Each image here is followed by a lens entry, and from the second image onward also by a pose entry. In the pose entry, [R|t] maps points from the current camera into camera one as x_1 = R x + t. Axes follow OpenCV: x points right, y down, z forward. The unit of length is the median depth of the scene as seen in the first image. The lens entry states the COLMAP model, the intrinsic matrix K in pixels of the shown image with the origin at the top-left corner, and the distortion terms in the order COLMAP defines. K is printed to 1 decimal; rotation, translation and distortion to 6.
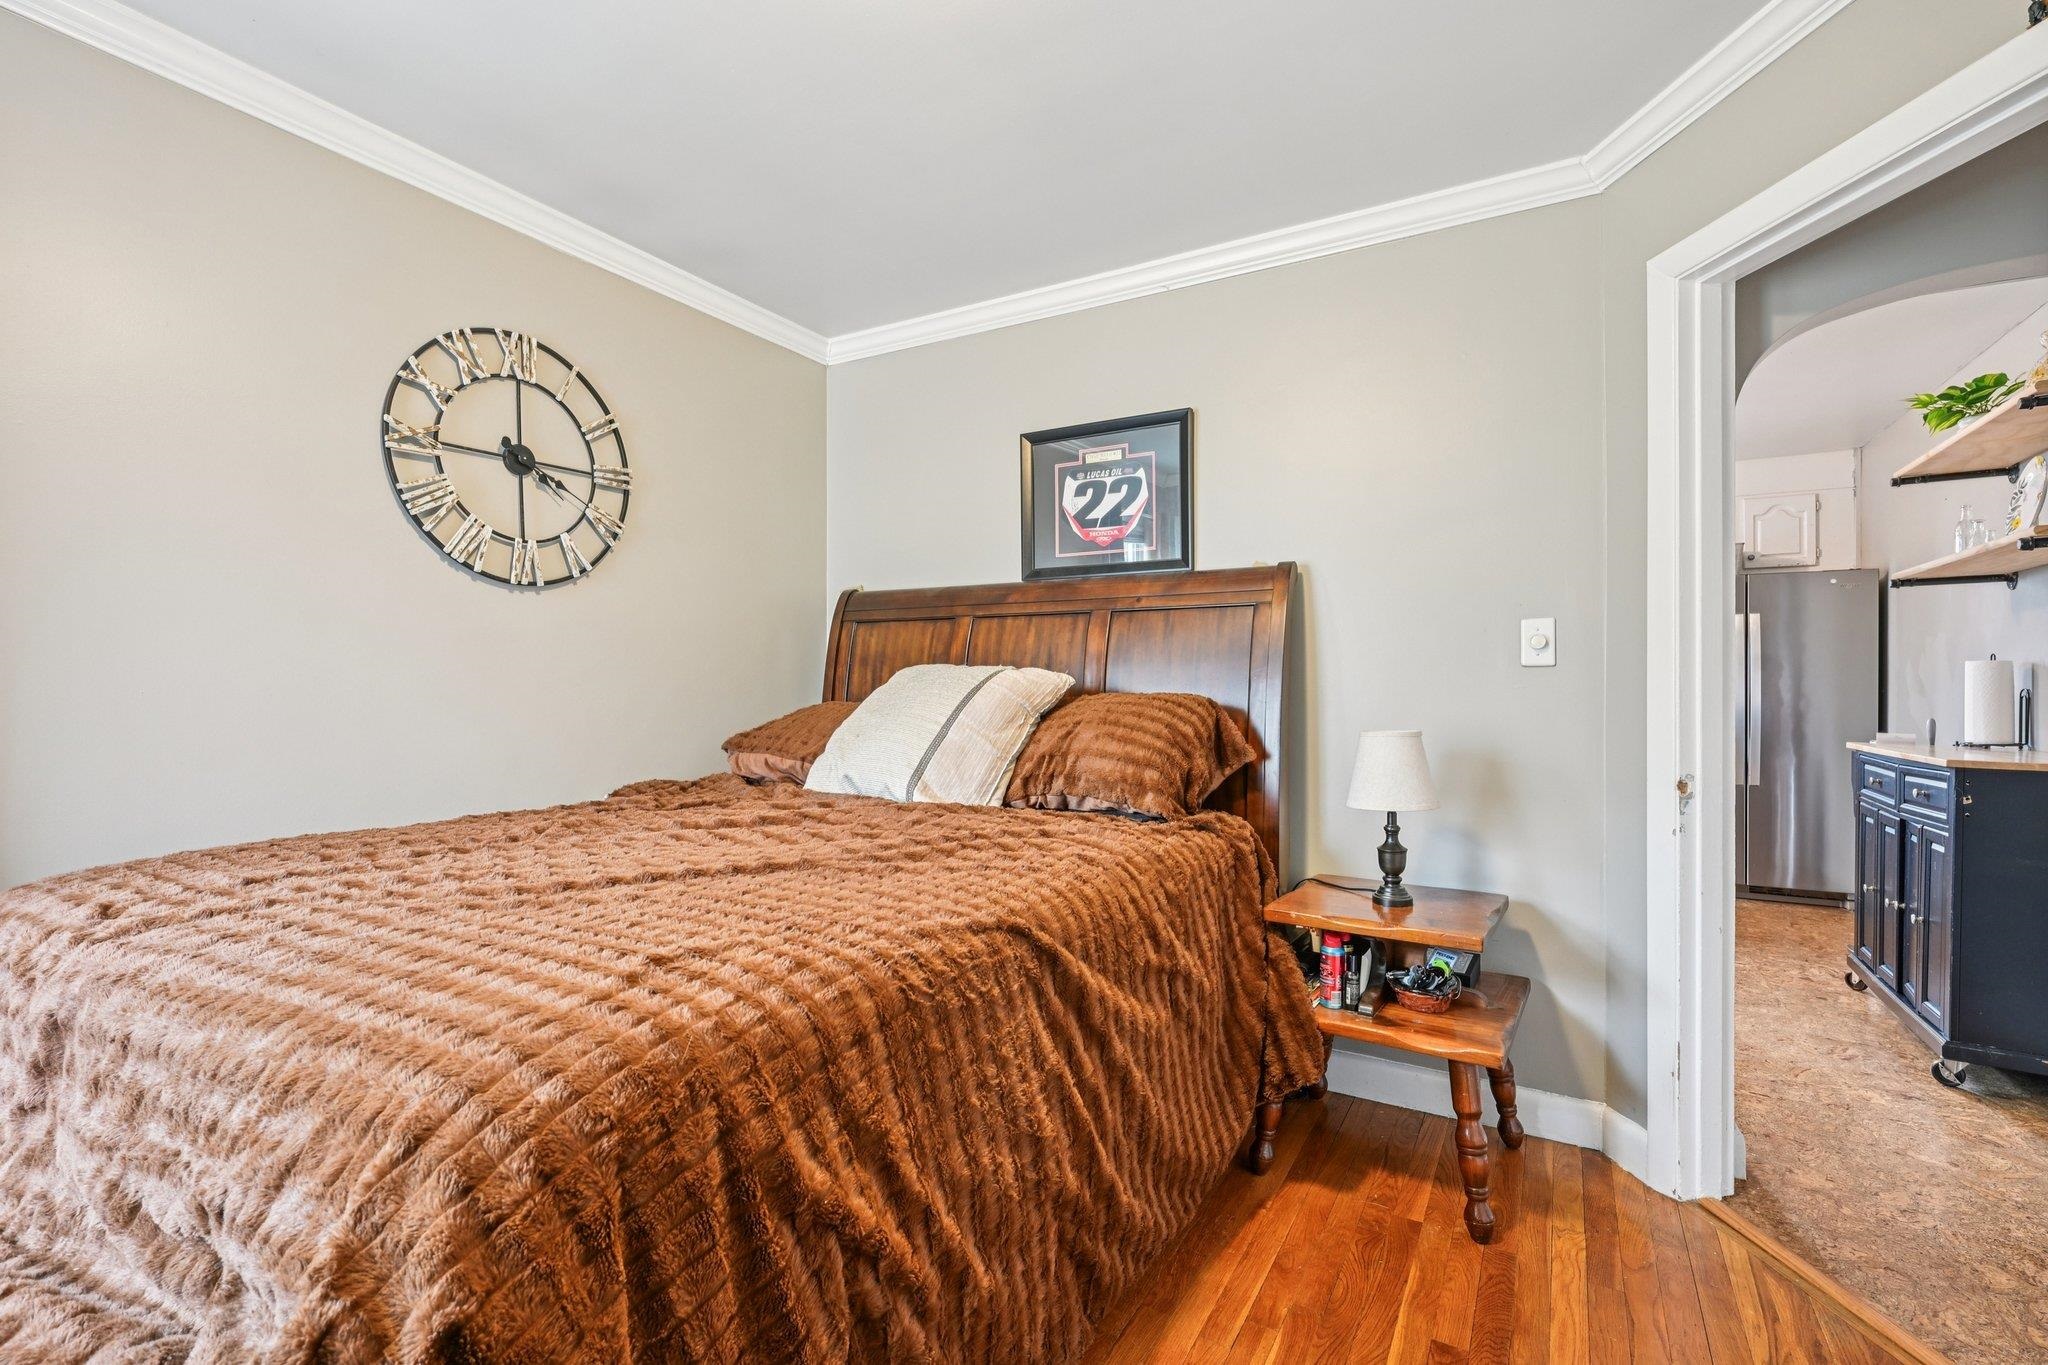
lens RADIAL K [[933.1, 0, 1018.7], [0, 933.1, 697.9], [0, 0, 1]] dist [-0.000661, 0.000008]
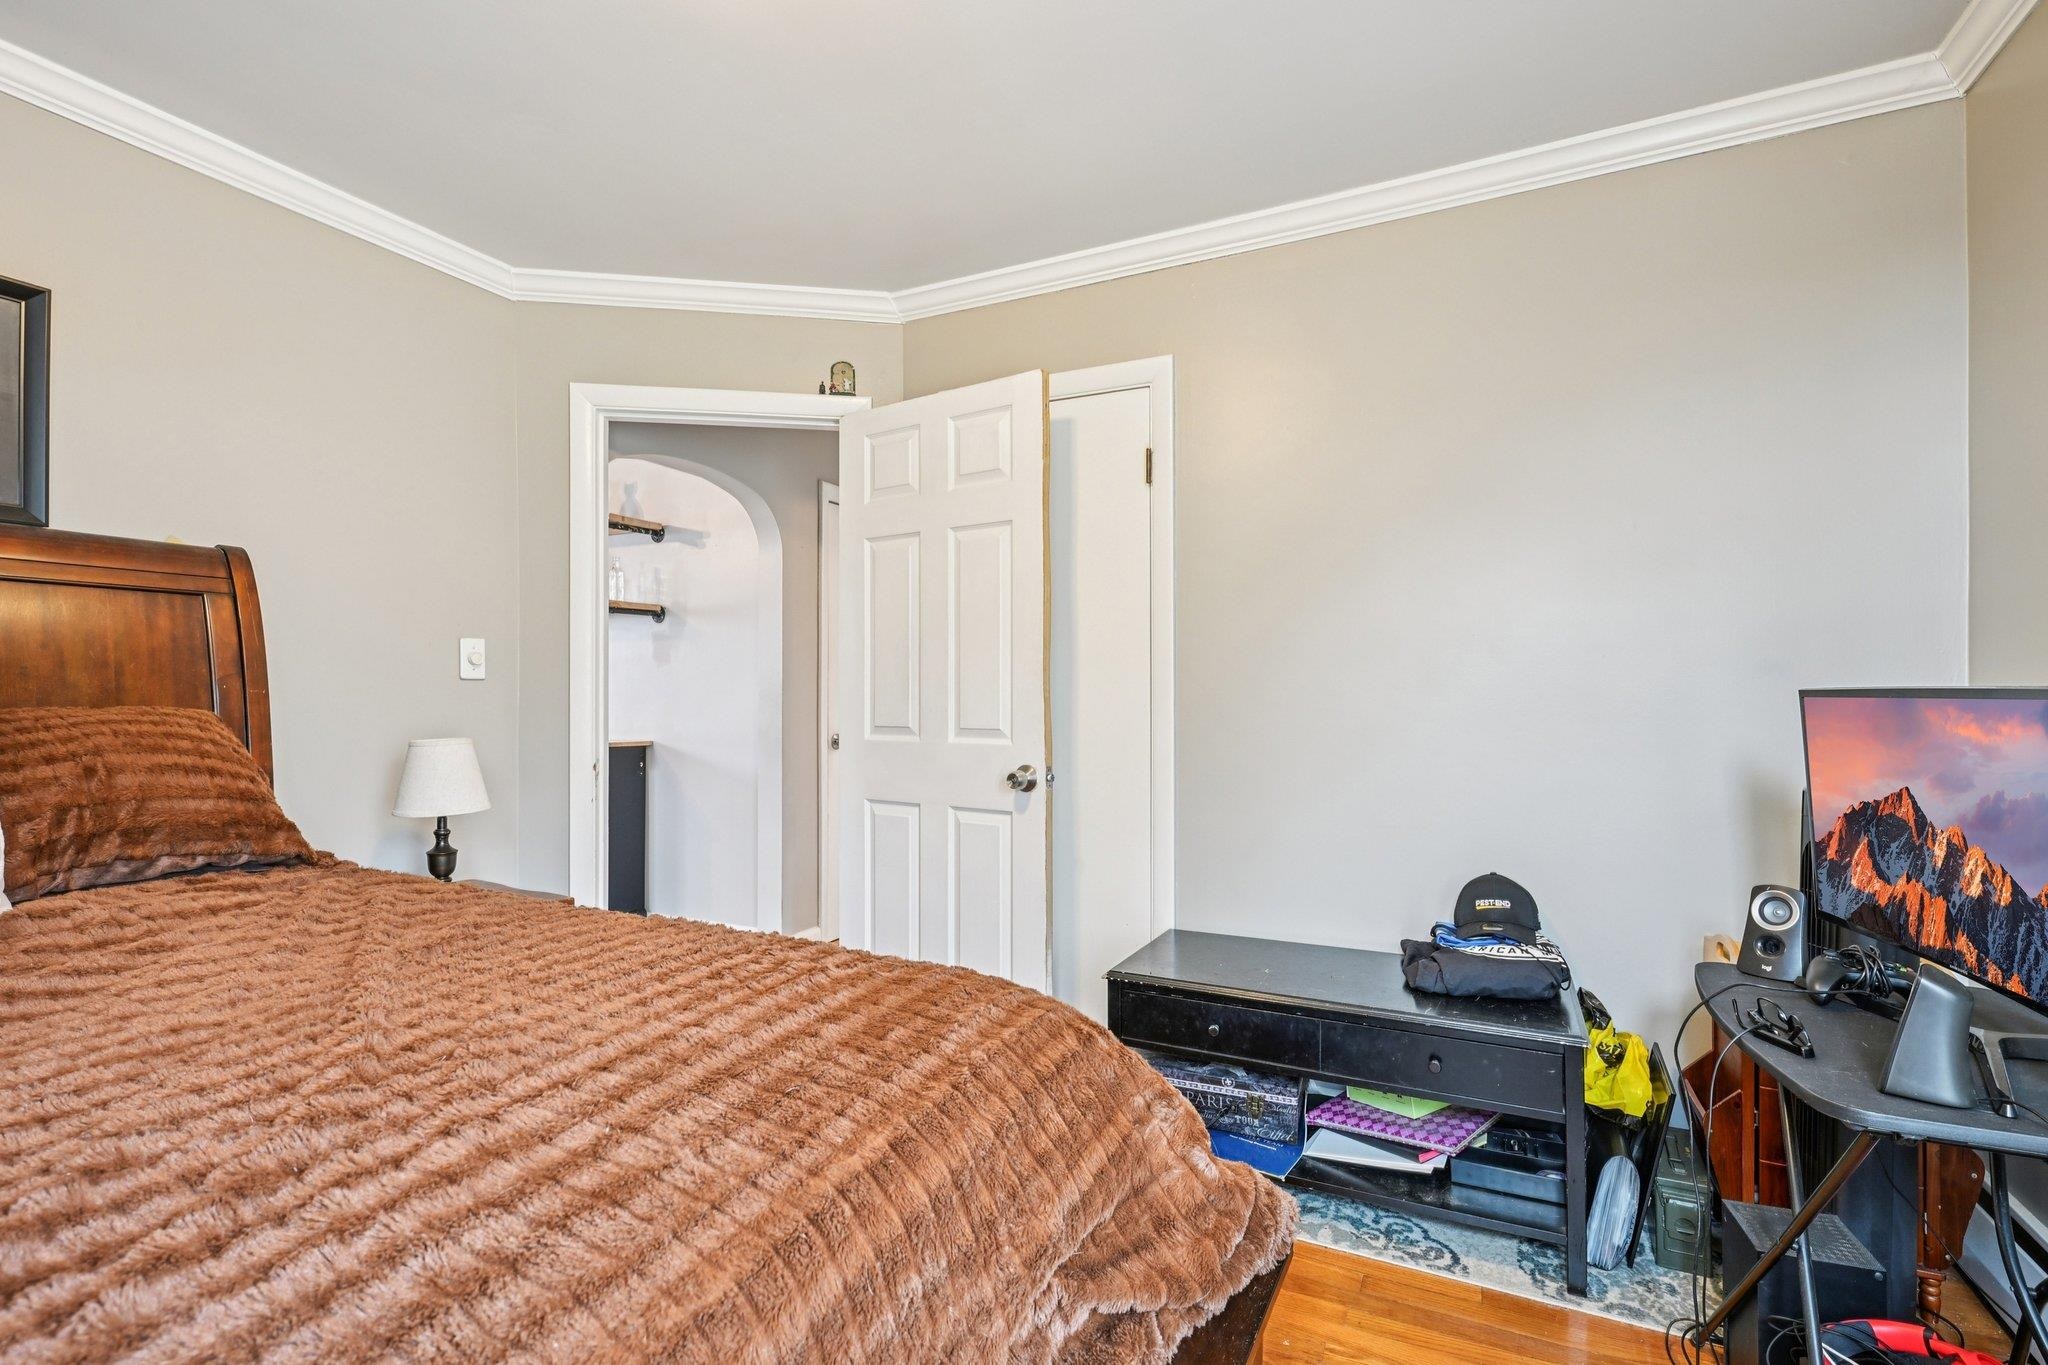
lens RADIAL K [[928.0, 0, 1017.4], [0, 928.0, 684.6], [0, 0, 1]] dist [-0.000275, -0.000161]
pose [[-0.057740, 0.015066, 0.998218, -0.754726], [0.010389, 0.999841, -0.014489, -0.004005], [-0.998278, 0.009534, -0.057888, 0.471217]]
